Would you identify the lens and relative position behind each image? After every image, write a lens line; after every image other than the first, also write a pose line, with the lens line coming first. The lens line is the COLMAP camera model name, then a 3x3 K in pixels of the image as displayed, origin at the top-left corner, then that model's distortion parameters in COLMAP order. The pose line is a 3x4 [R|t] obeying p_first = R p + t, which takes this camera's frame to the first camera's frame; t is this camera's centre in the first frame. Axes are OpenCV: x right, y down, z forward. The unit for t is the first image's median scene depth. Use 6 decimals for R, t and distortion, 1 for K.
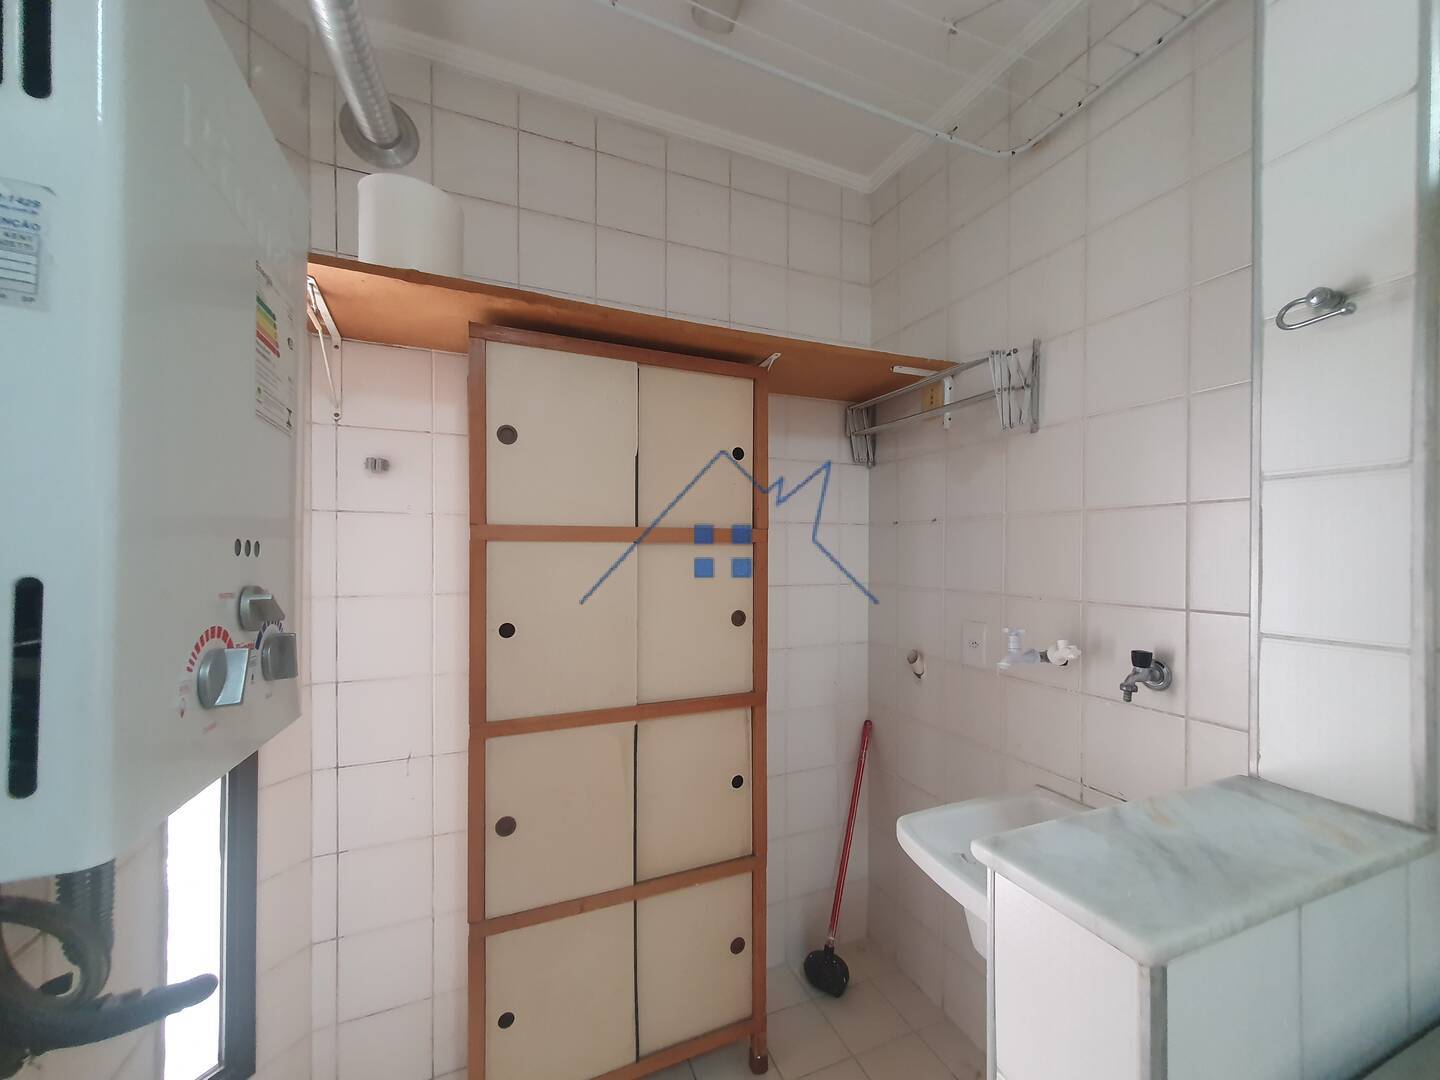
lens RADIAL K [[568.1, 0, 716.5], [0, 568.1, 558.3], [0, 0, 1]] dist [0.006122, 0.000836]
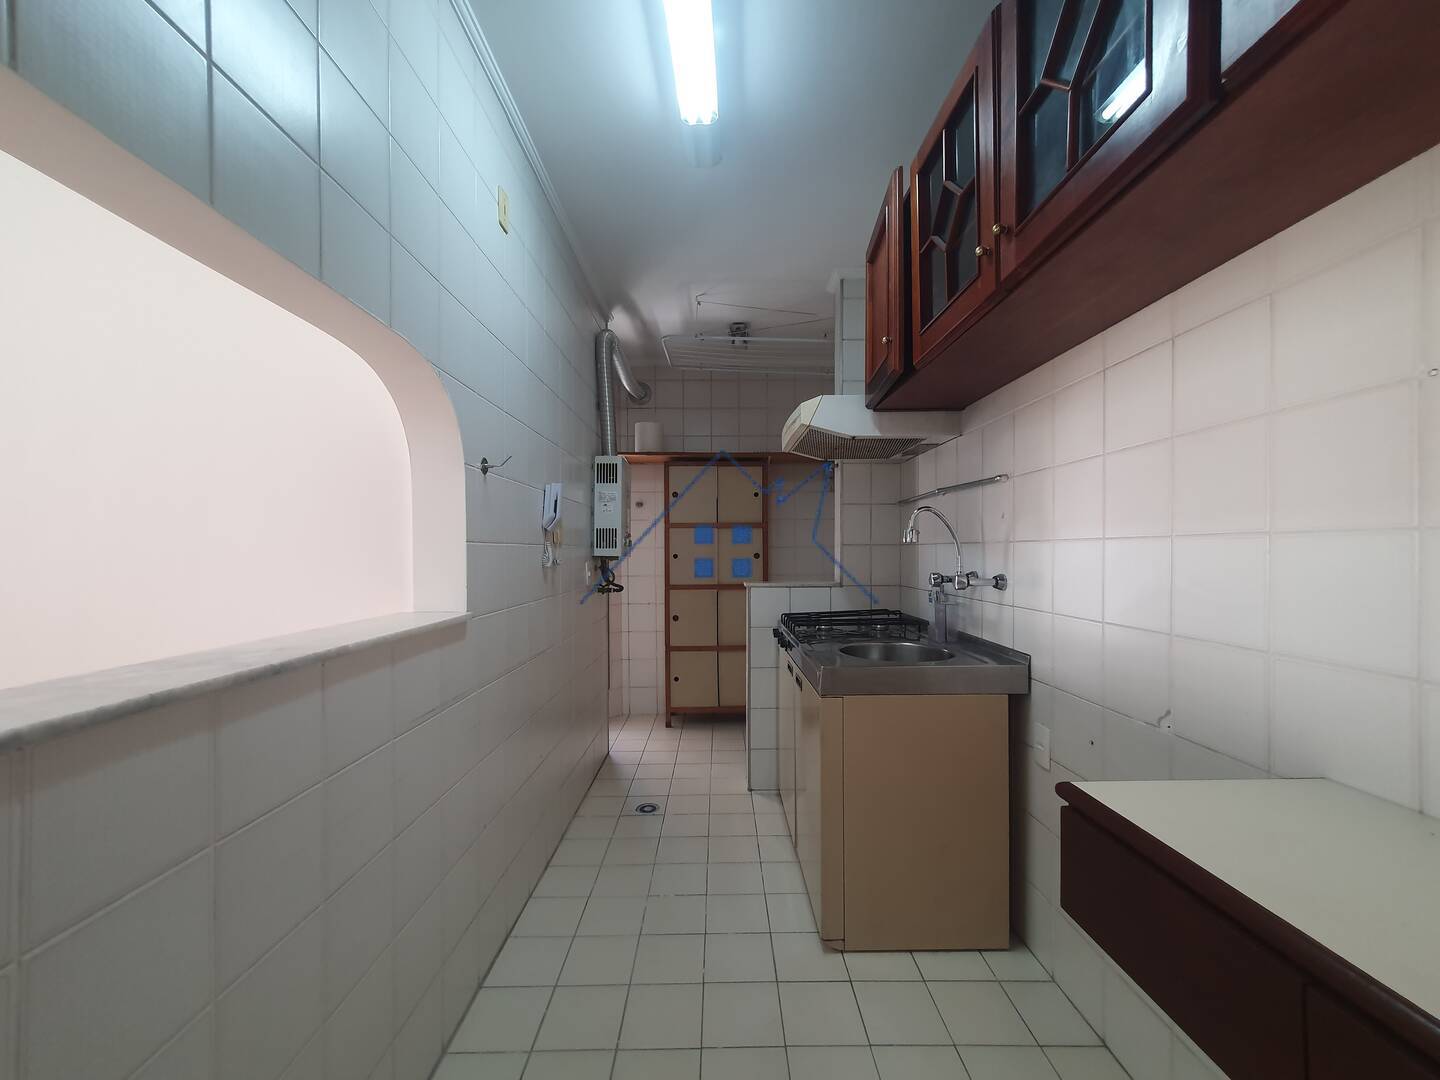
lens RADIAL K [[568.1, 0, 722.4], [0, 568.1, 555.1], [0, 0, 1]] dist [0.006122, 0.000836]
pose [[0.929772, -0.003463, -0.368120, 0.944096], [0.004593, 0.999987, 0.002194, 0.102980], [0.368107, -0.003731, 0.929776, -1.676319]]
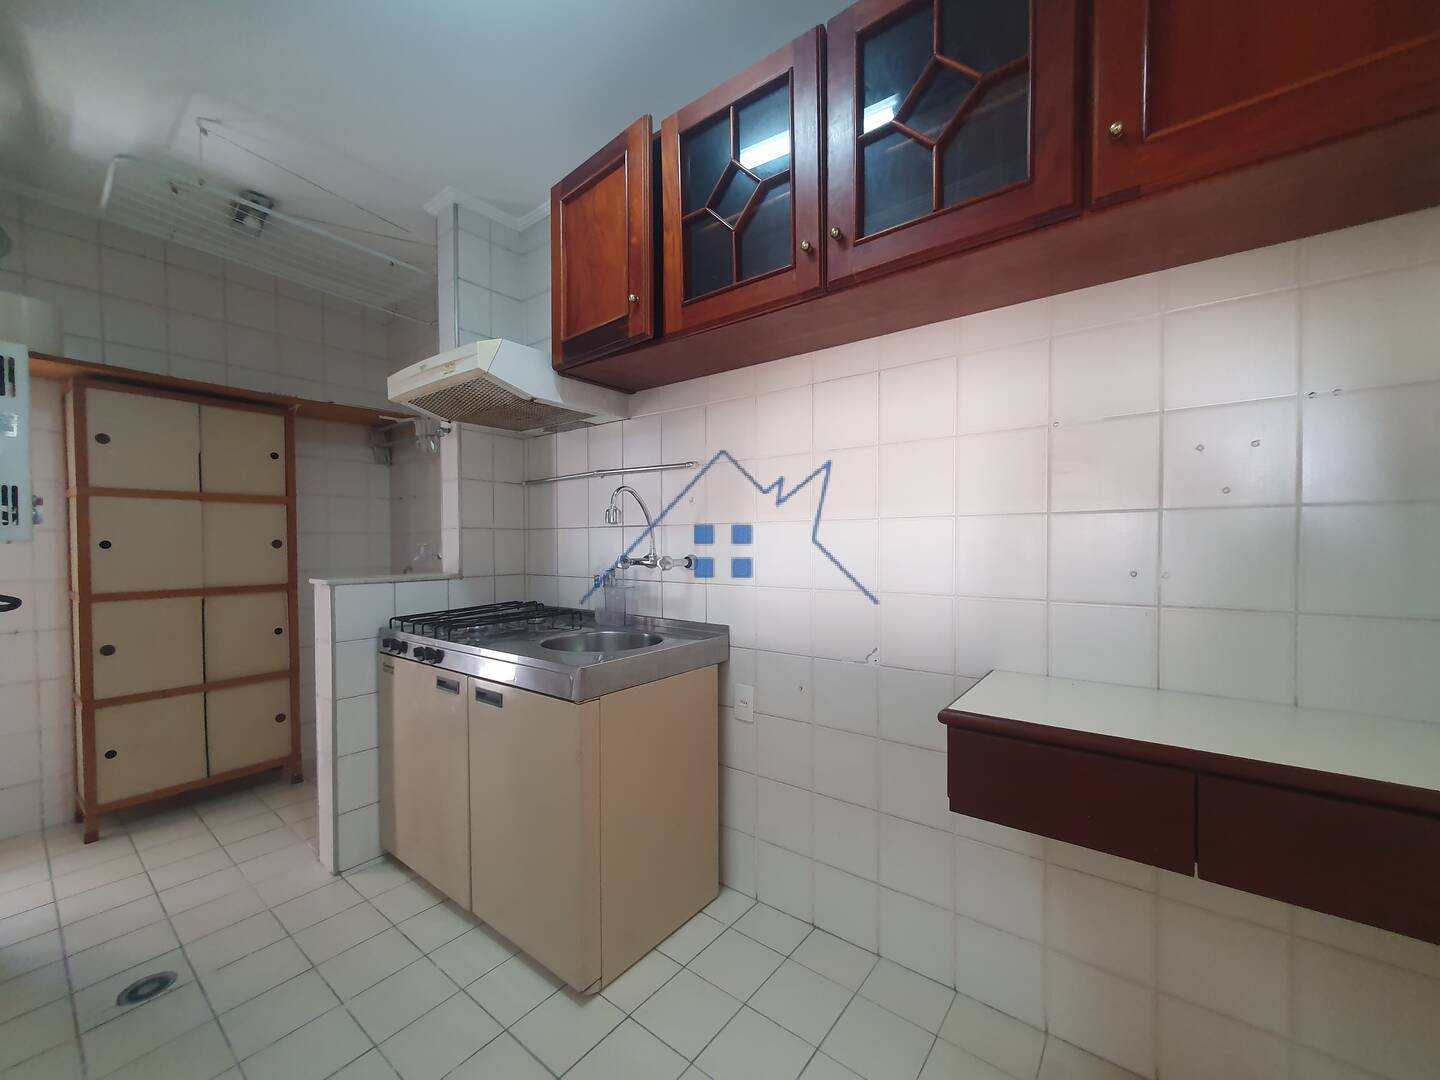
lens RADIAL K [[568.1, 0, 719.3], [0, 568.1, 554.9], [0, 0, 1]] dist [0.006122, 0.000836]
pose [[0.865589, -0.016739, 0.500476, 0.386076], [0.008783, 0.999795, 0.018249, 0.129908], [-0.500679, -0.011401, 0.865558, -1.456938]]
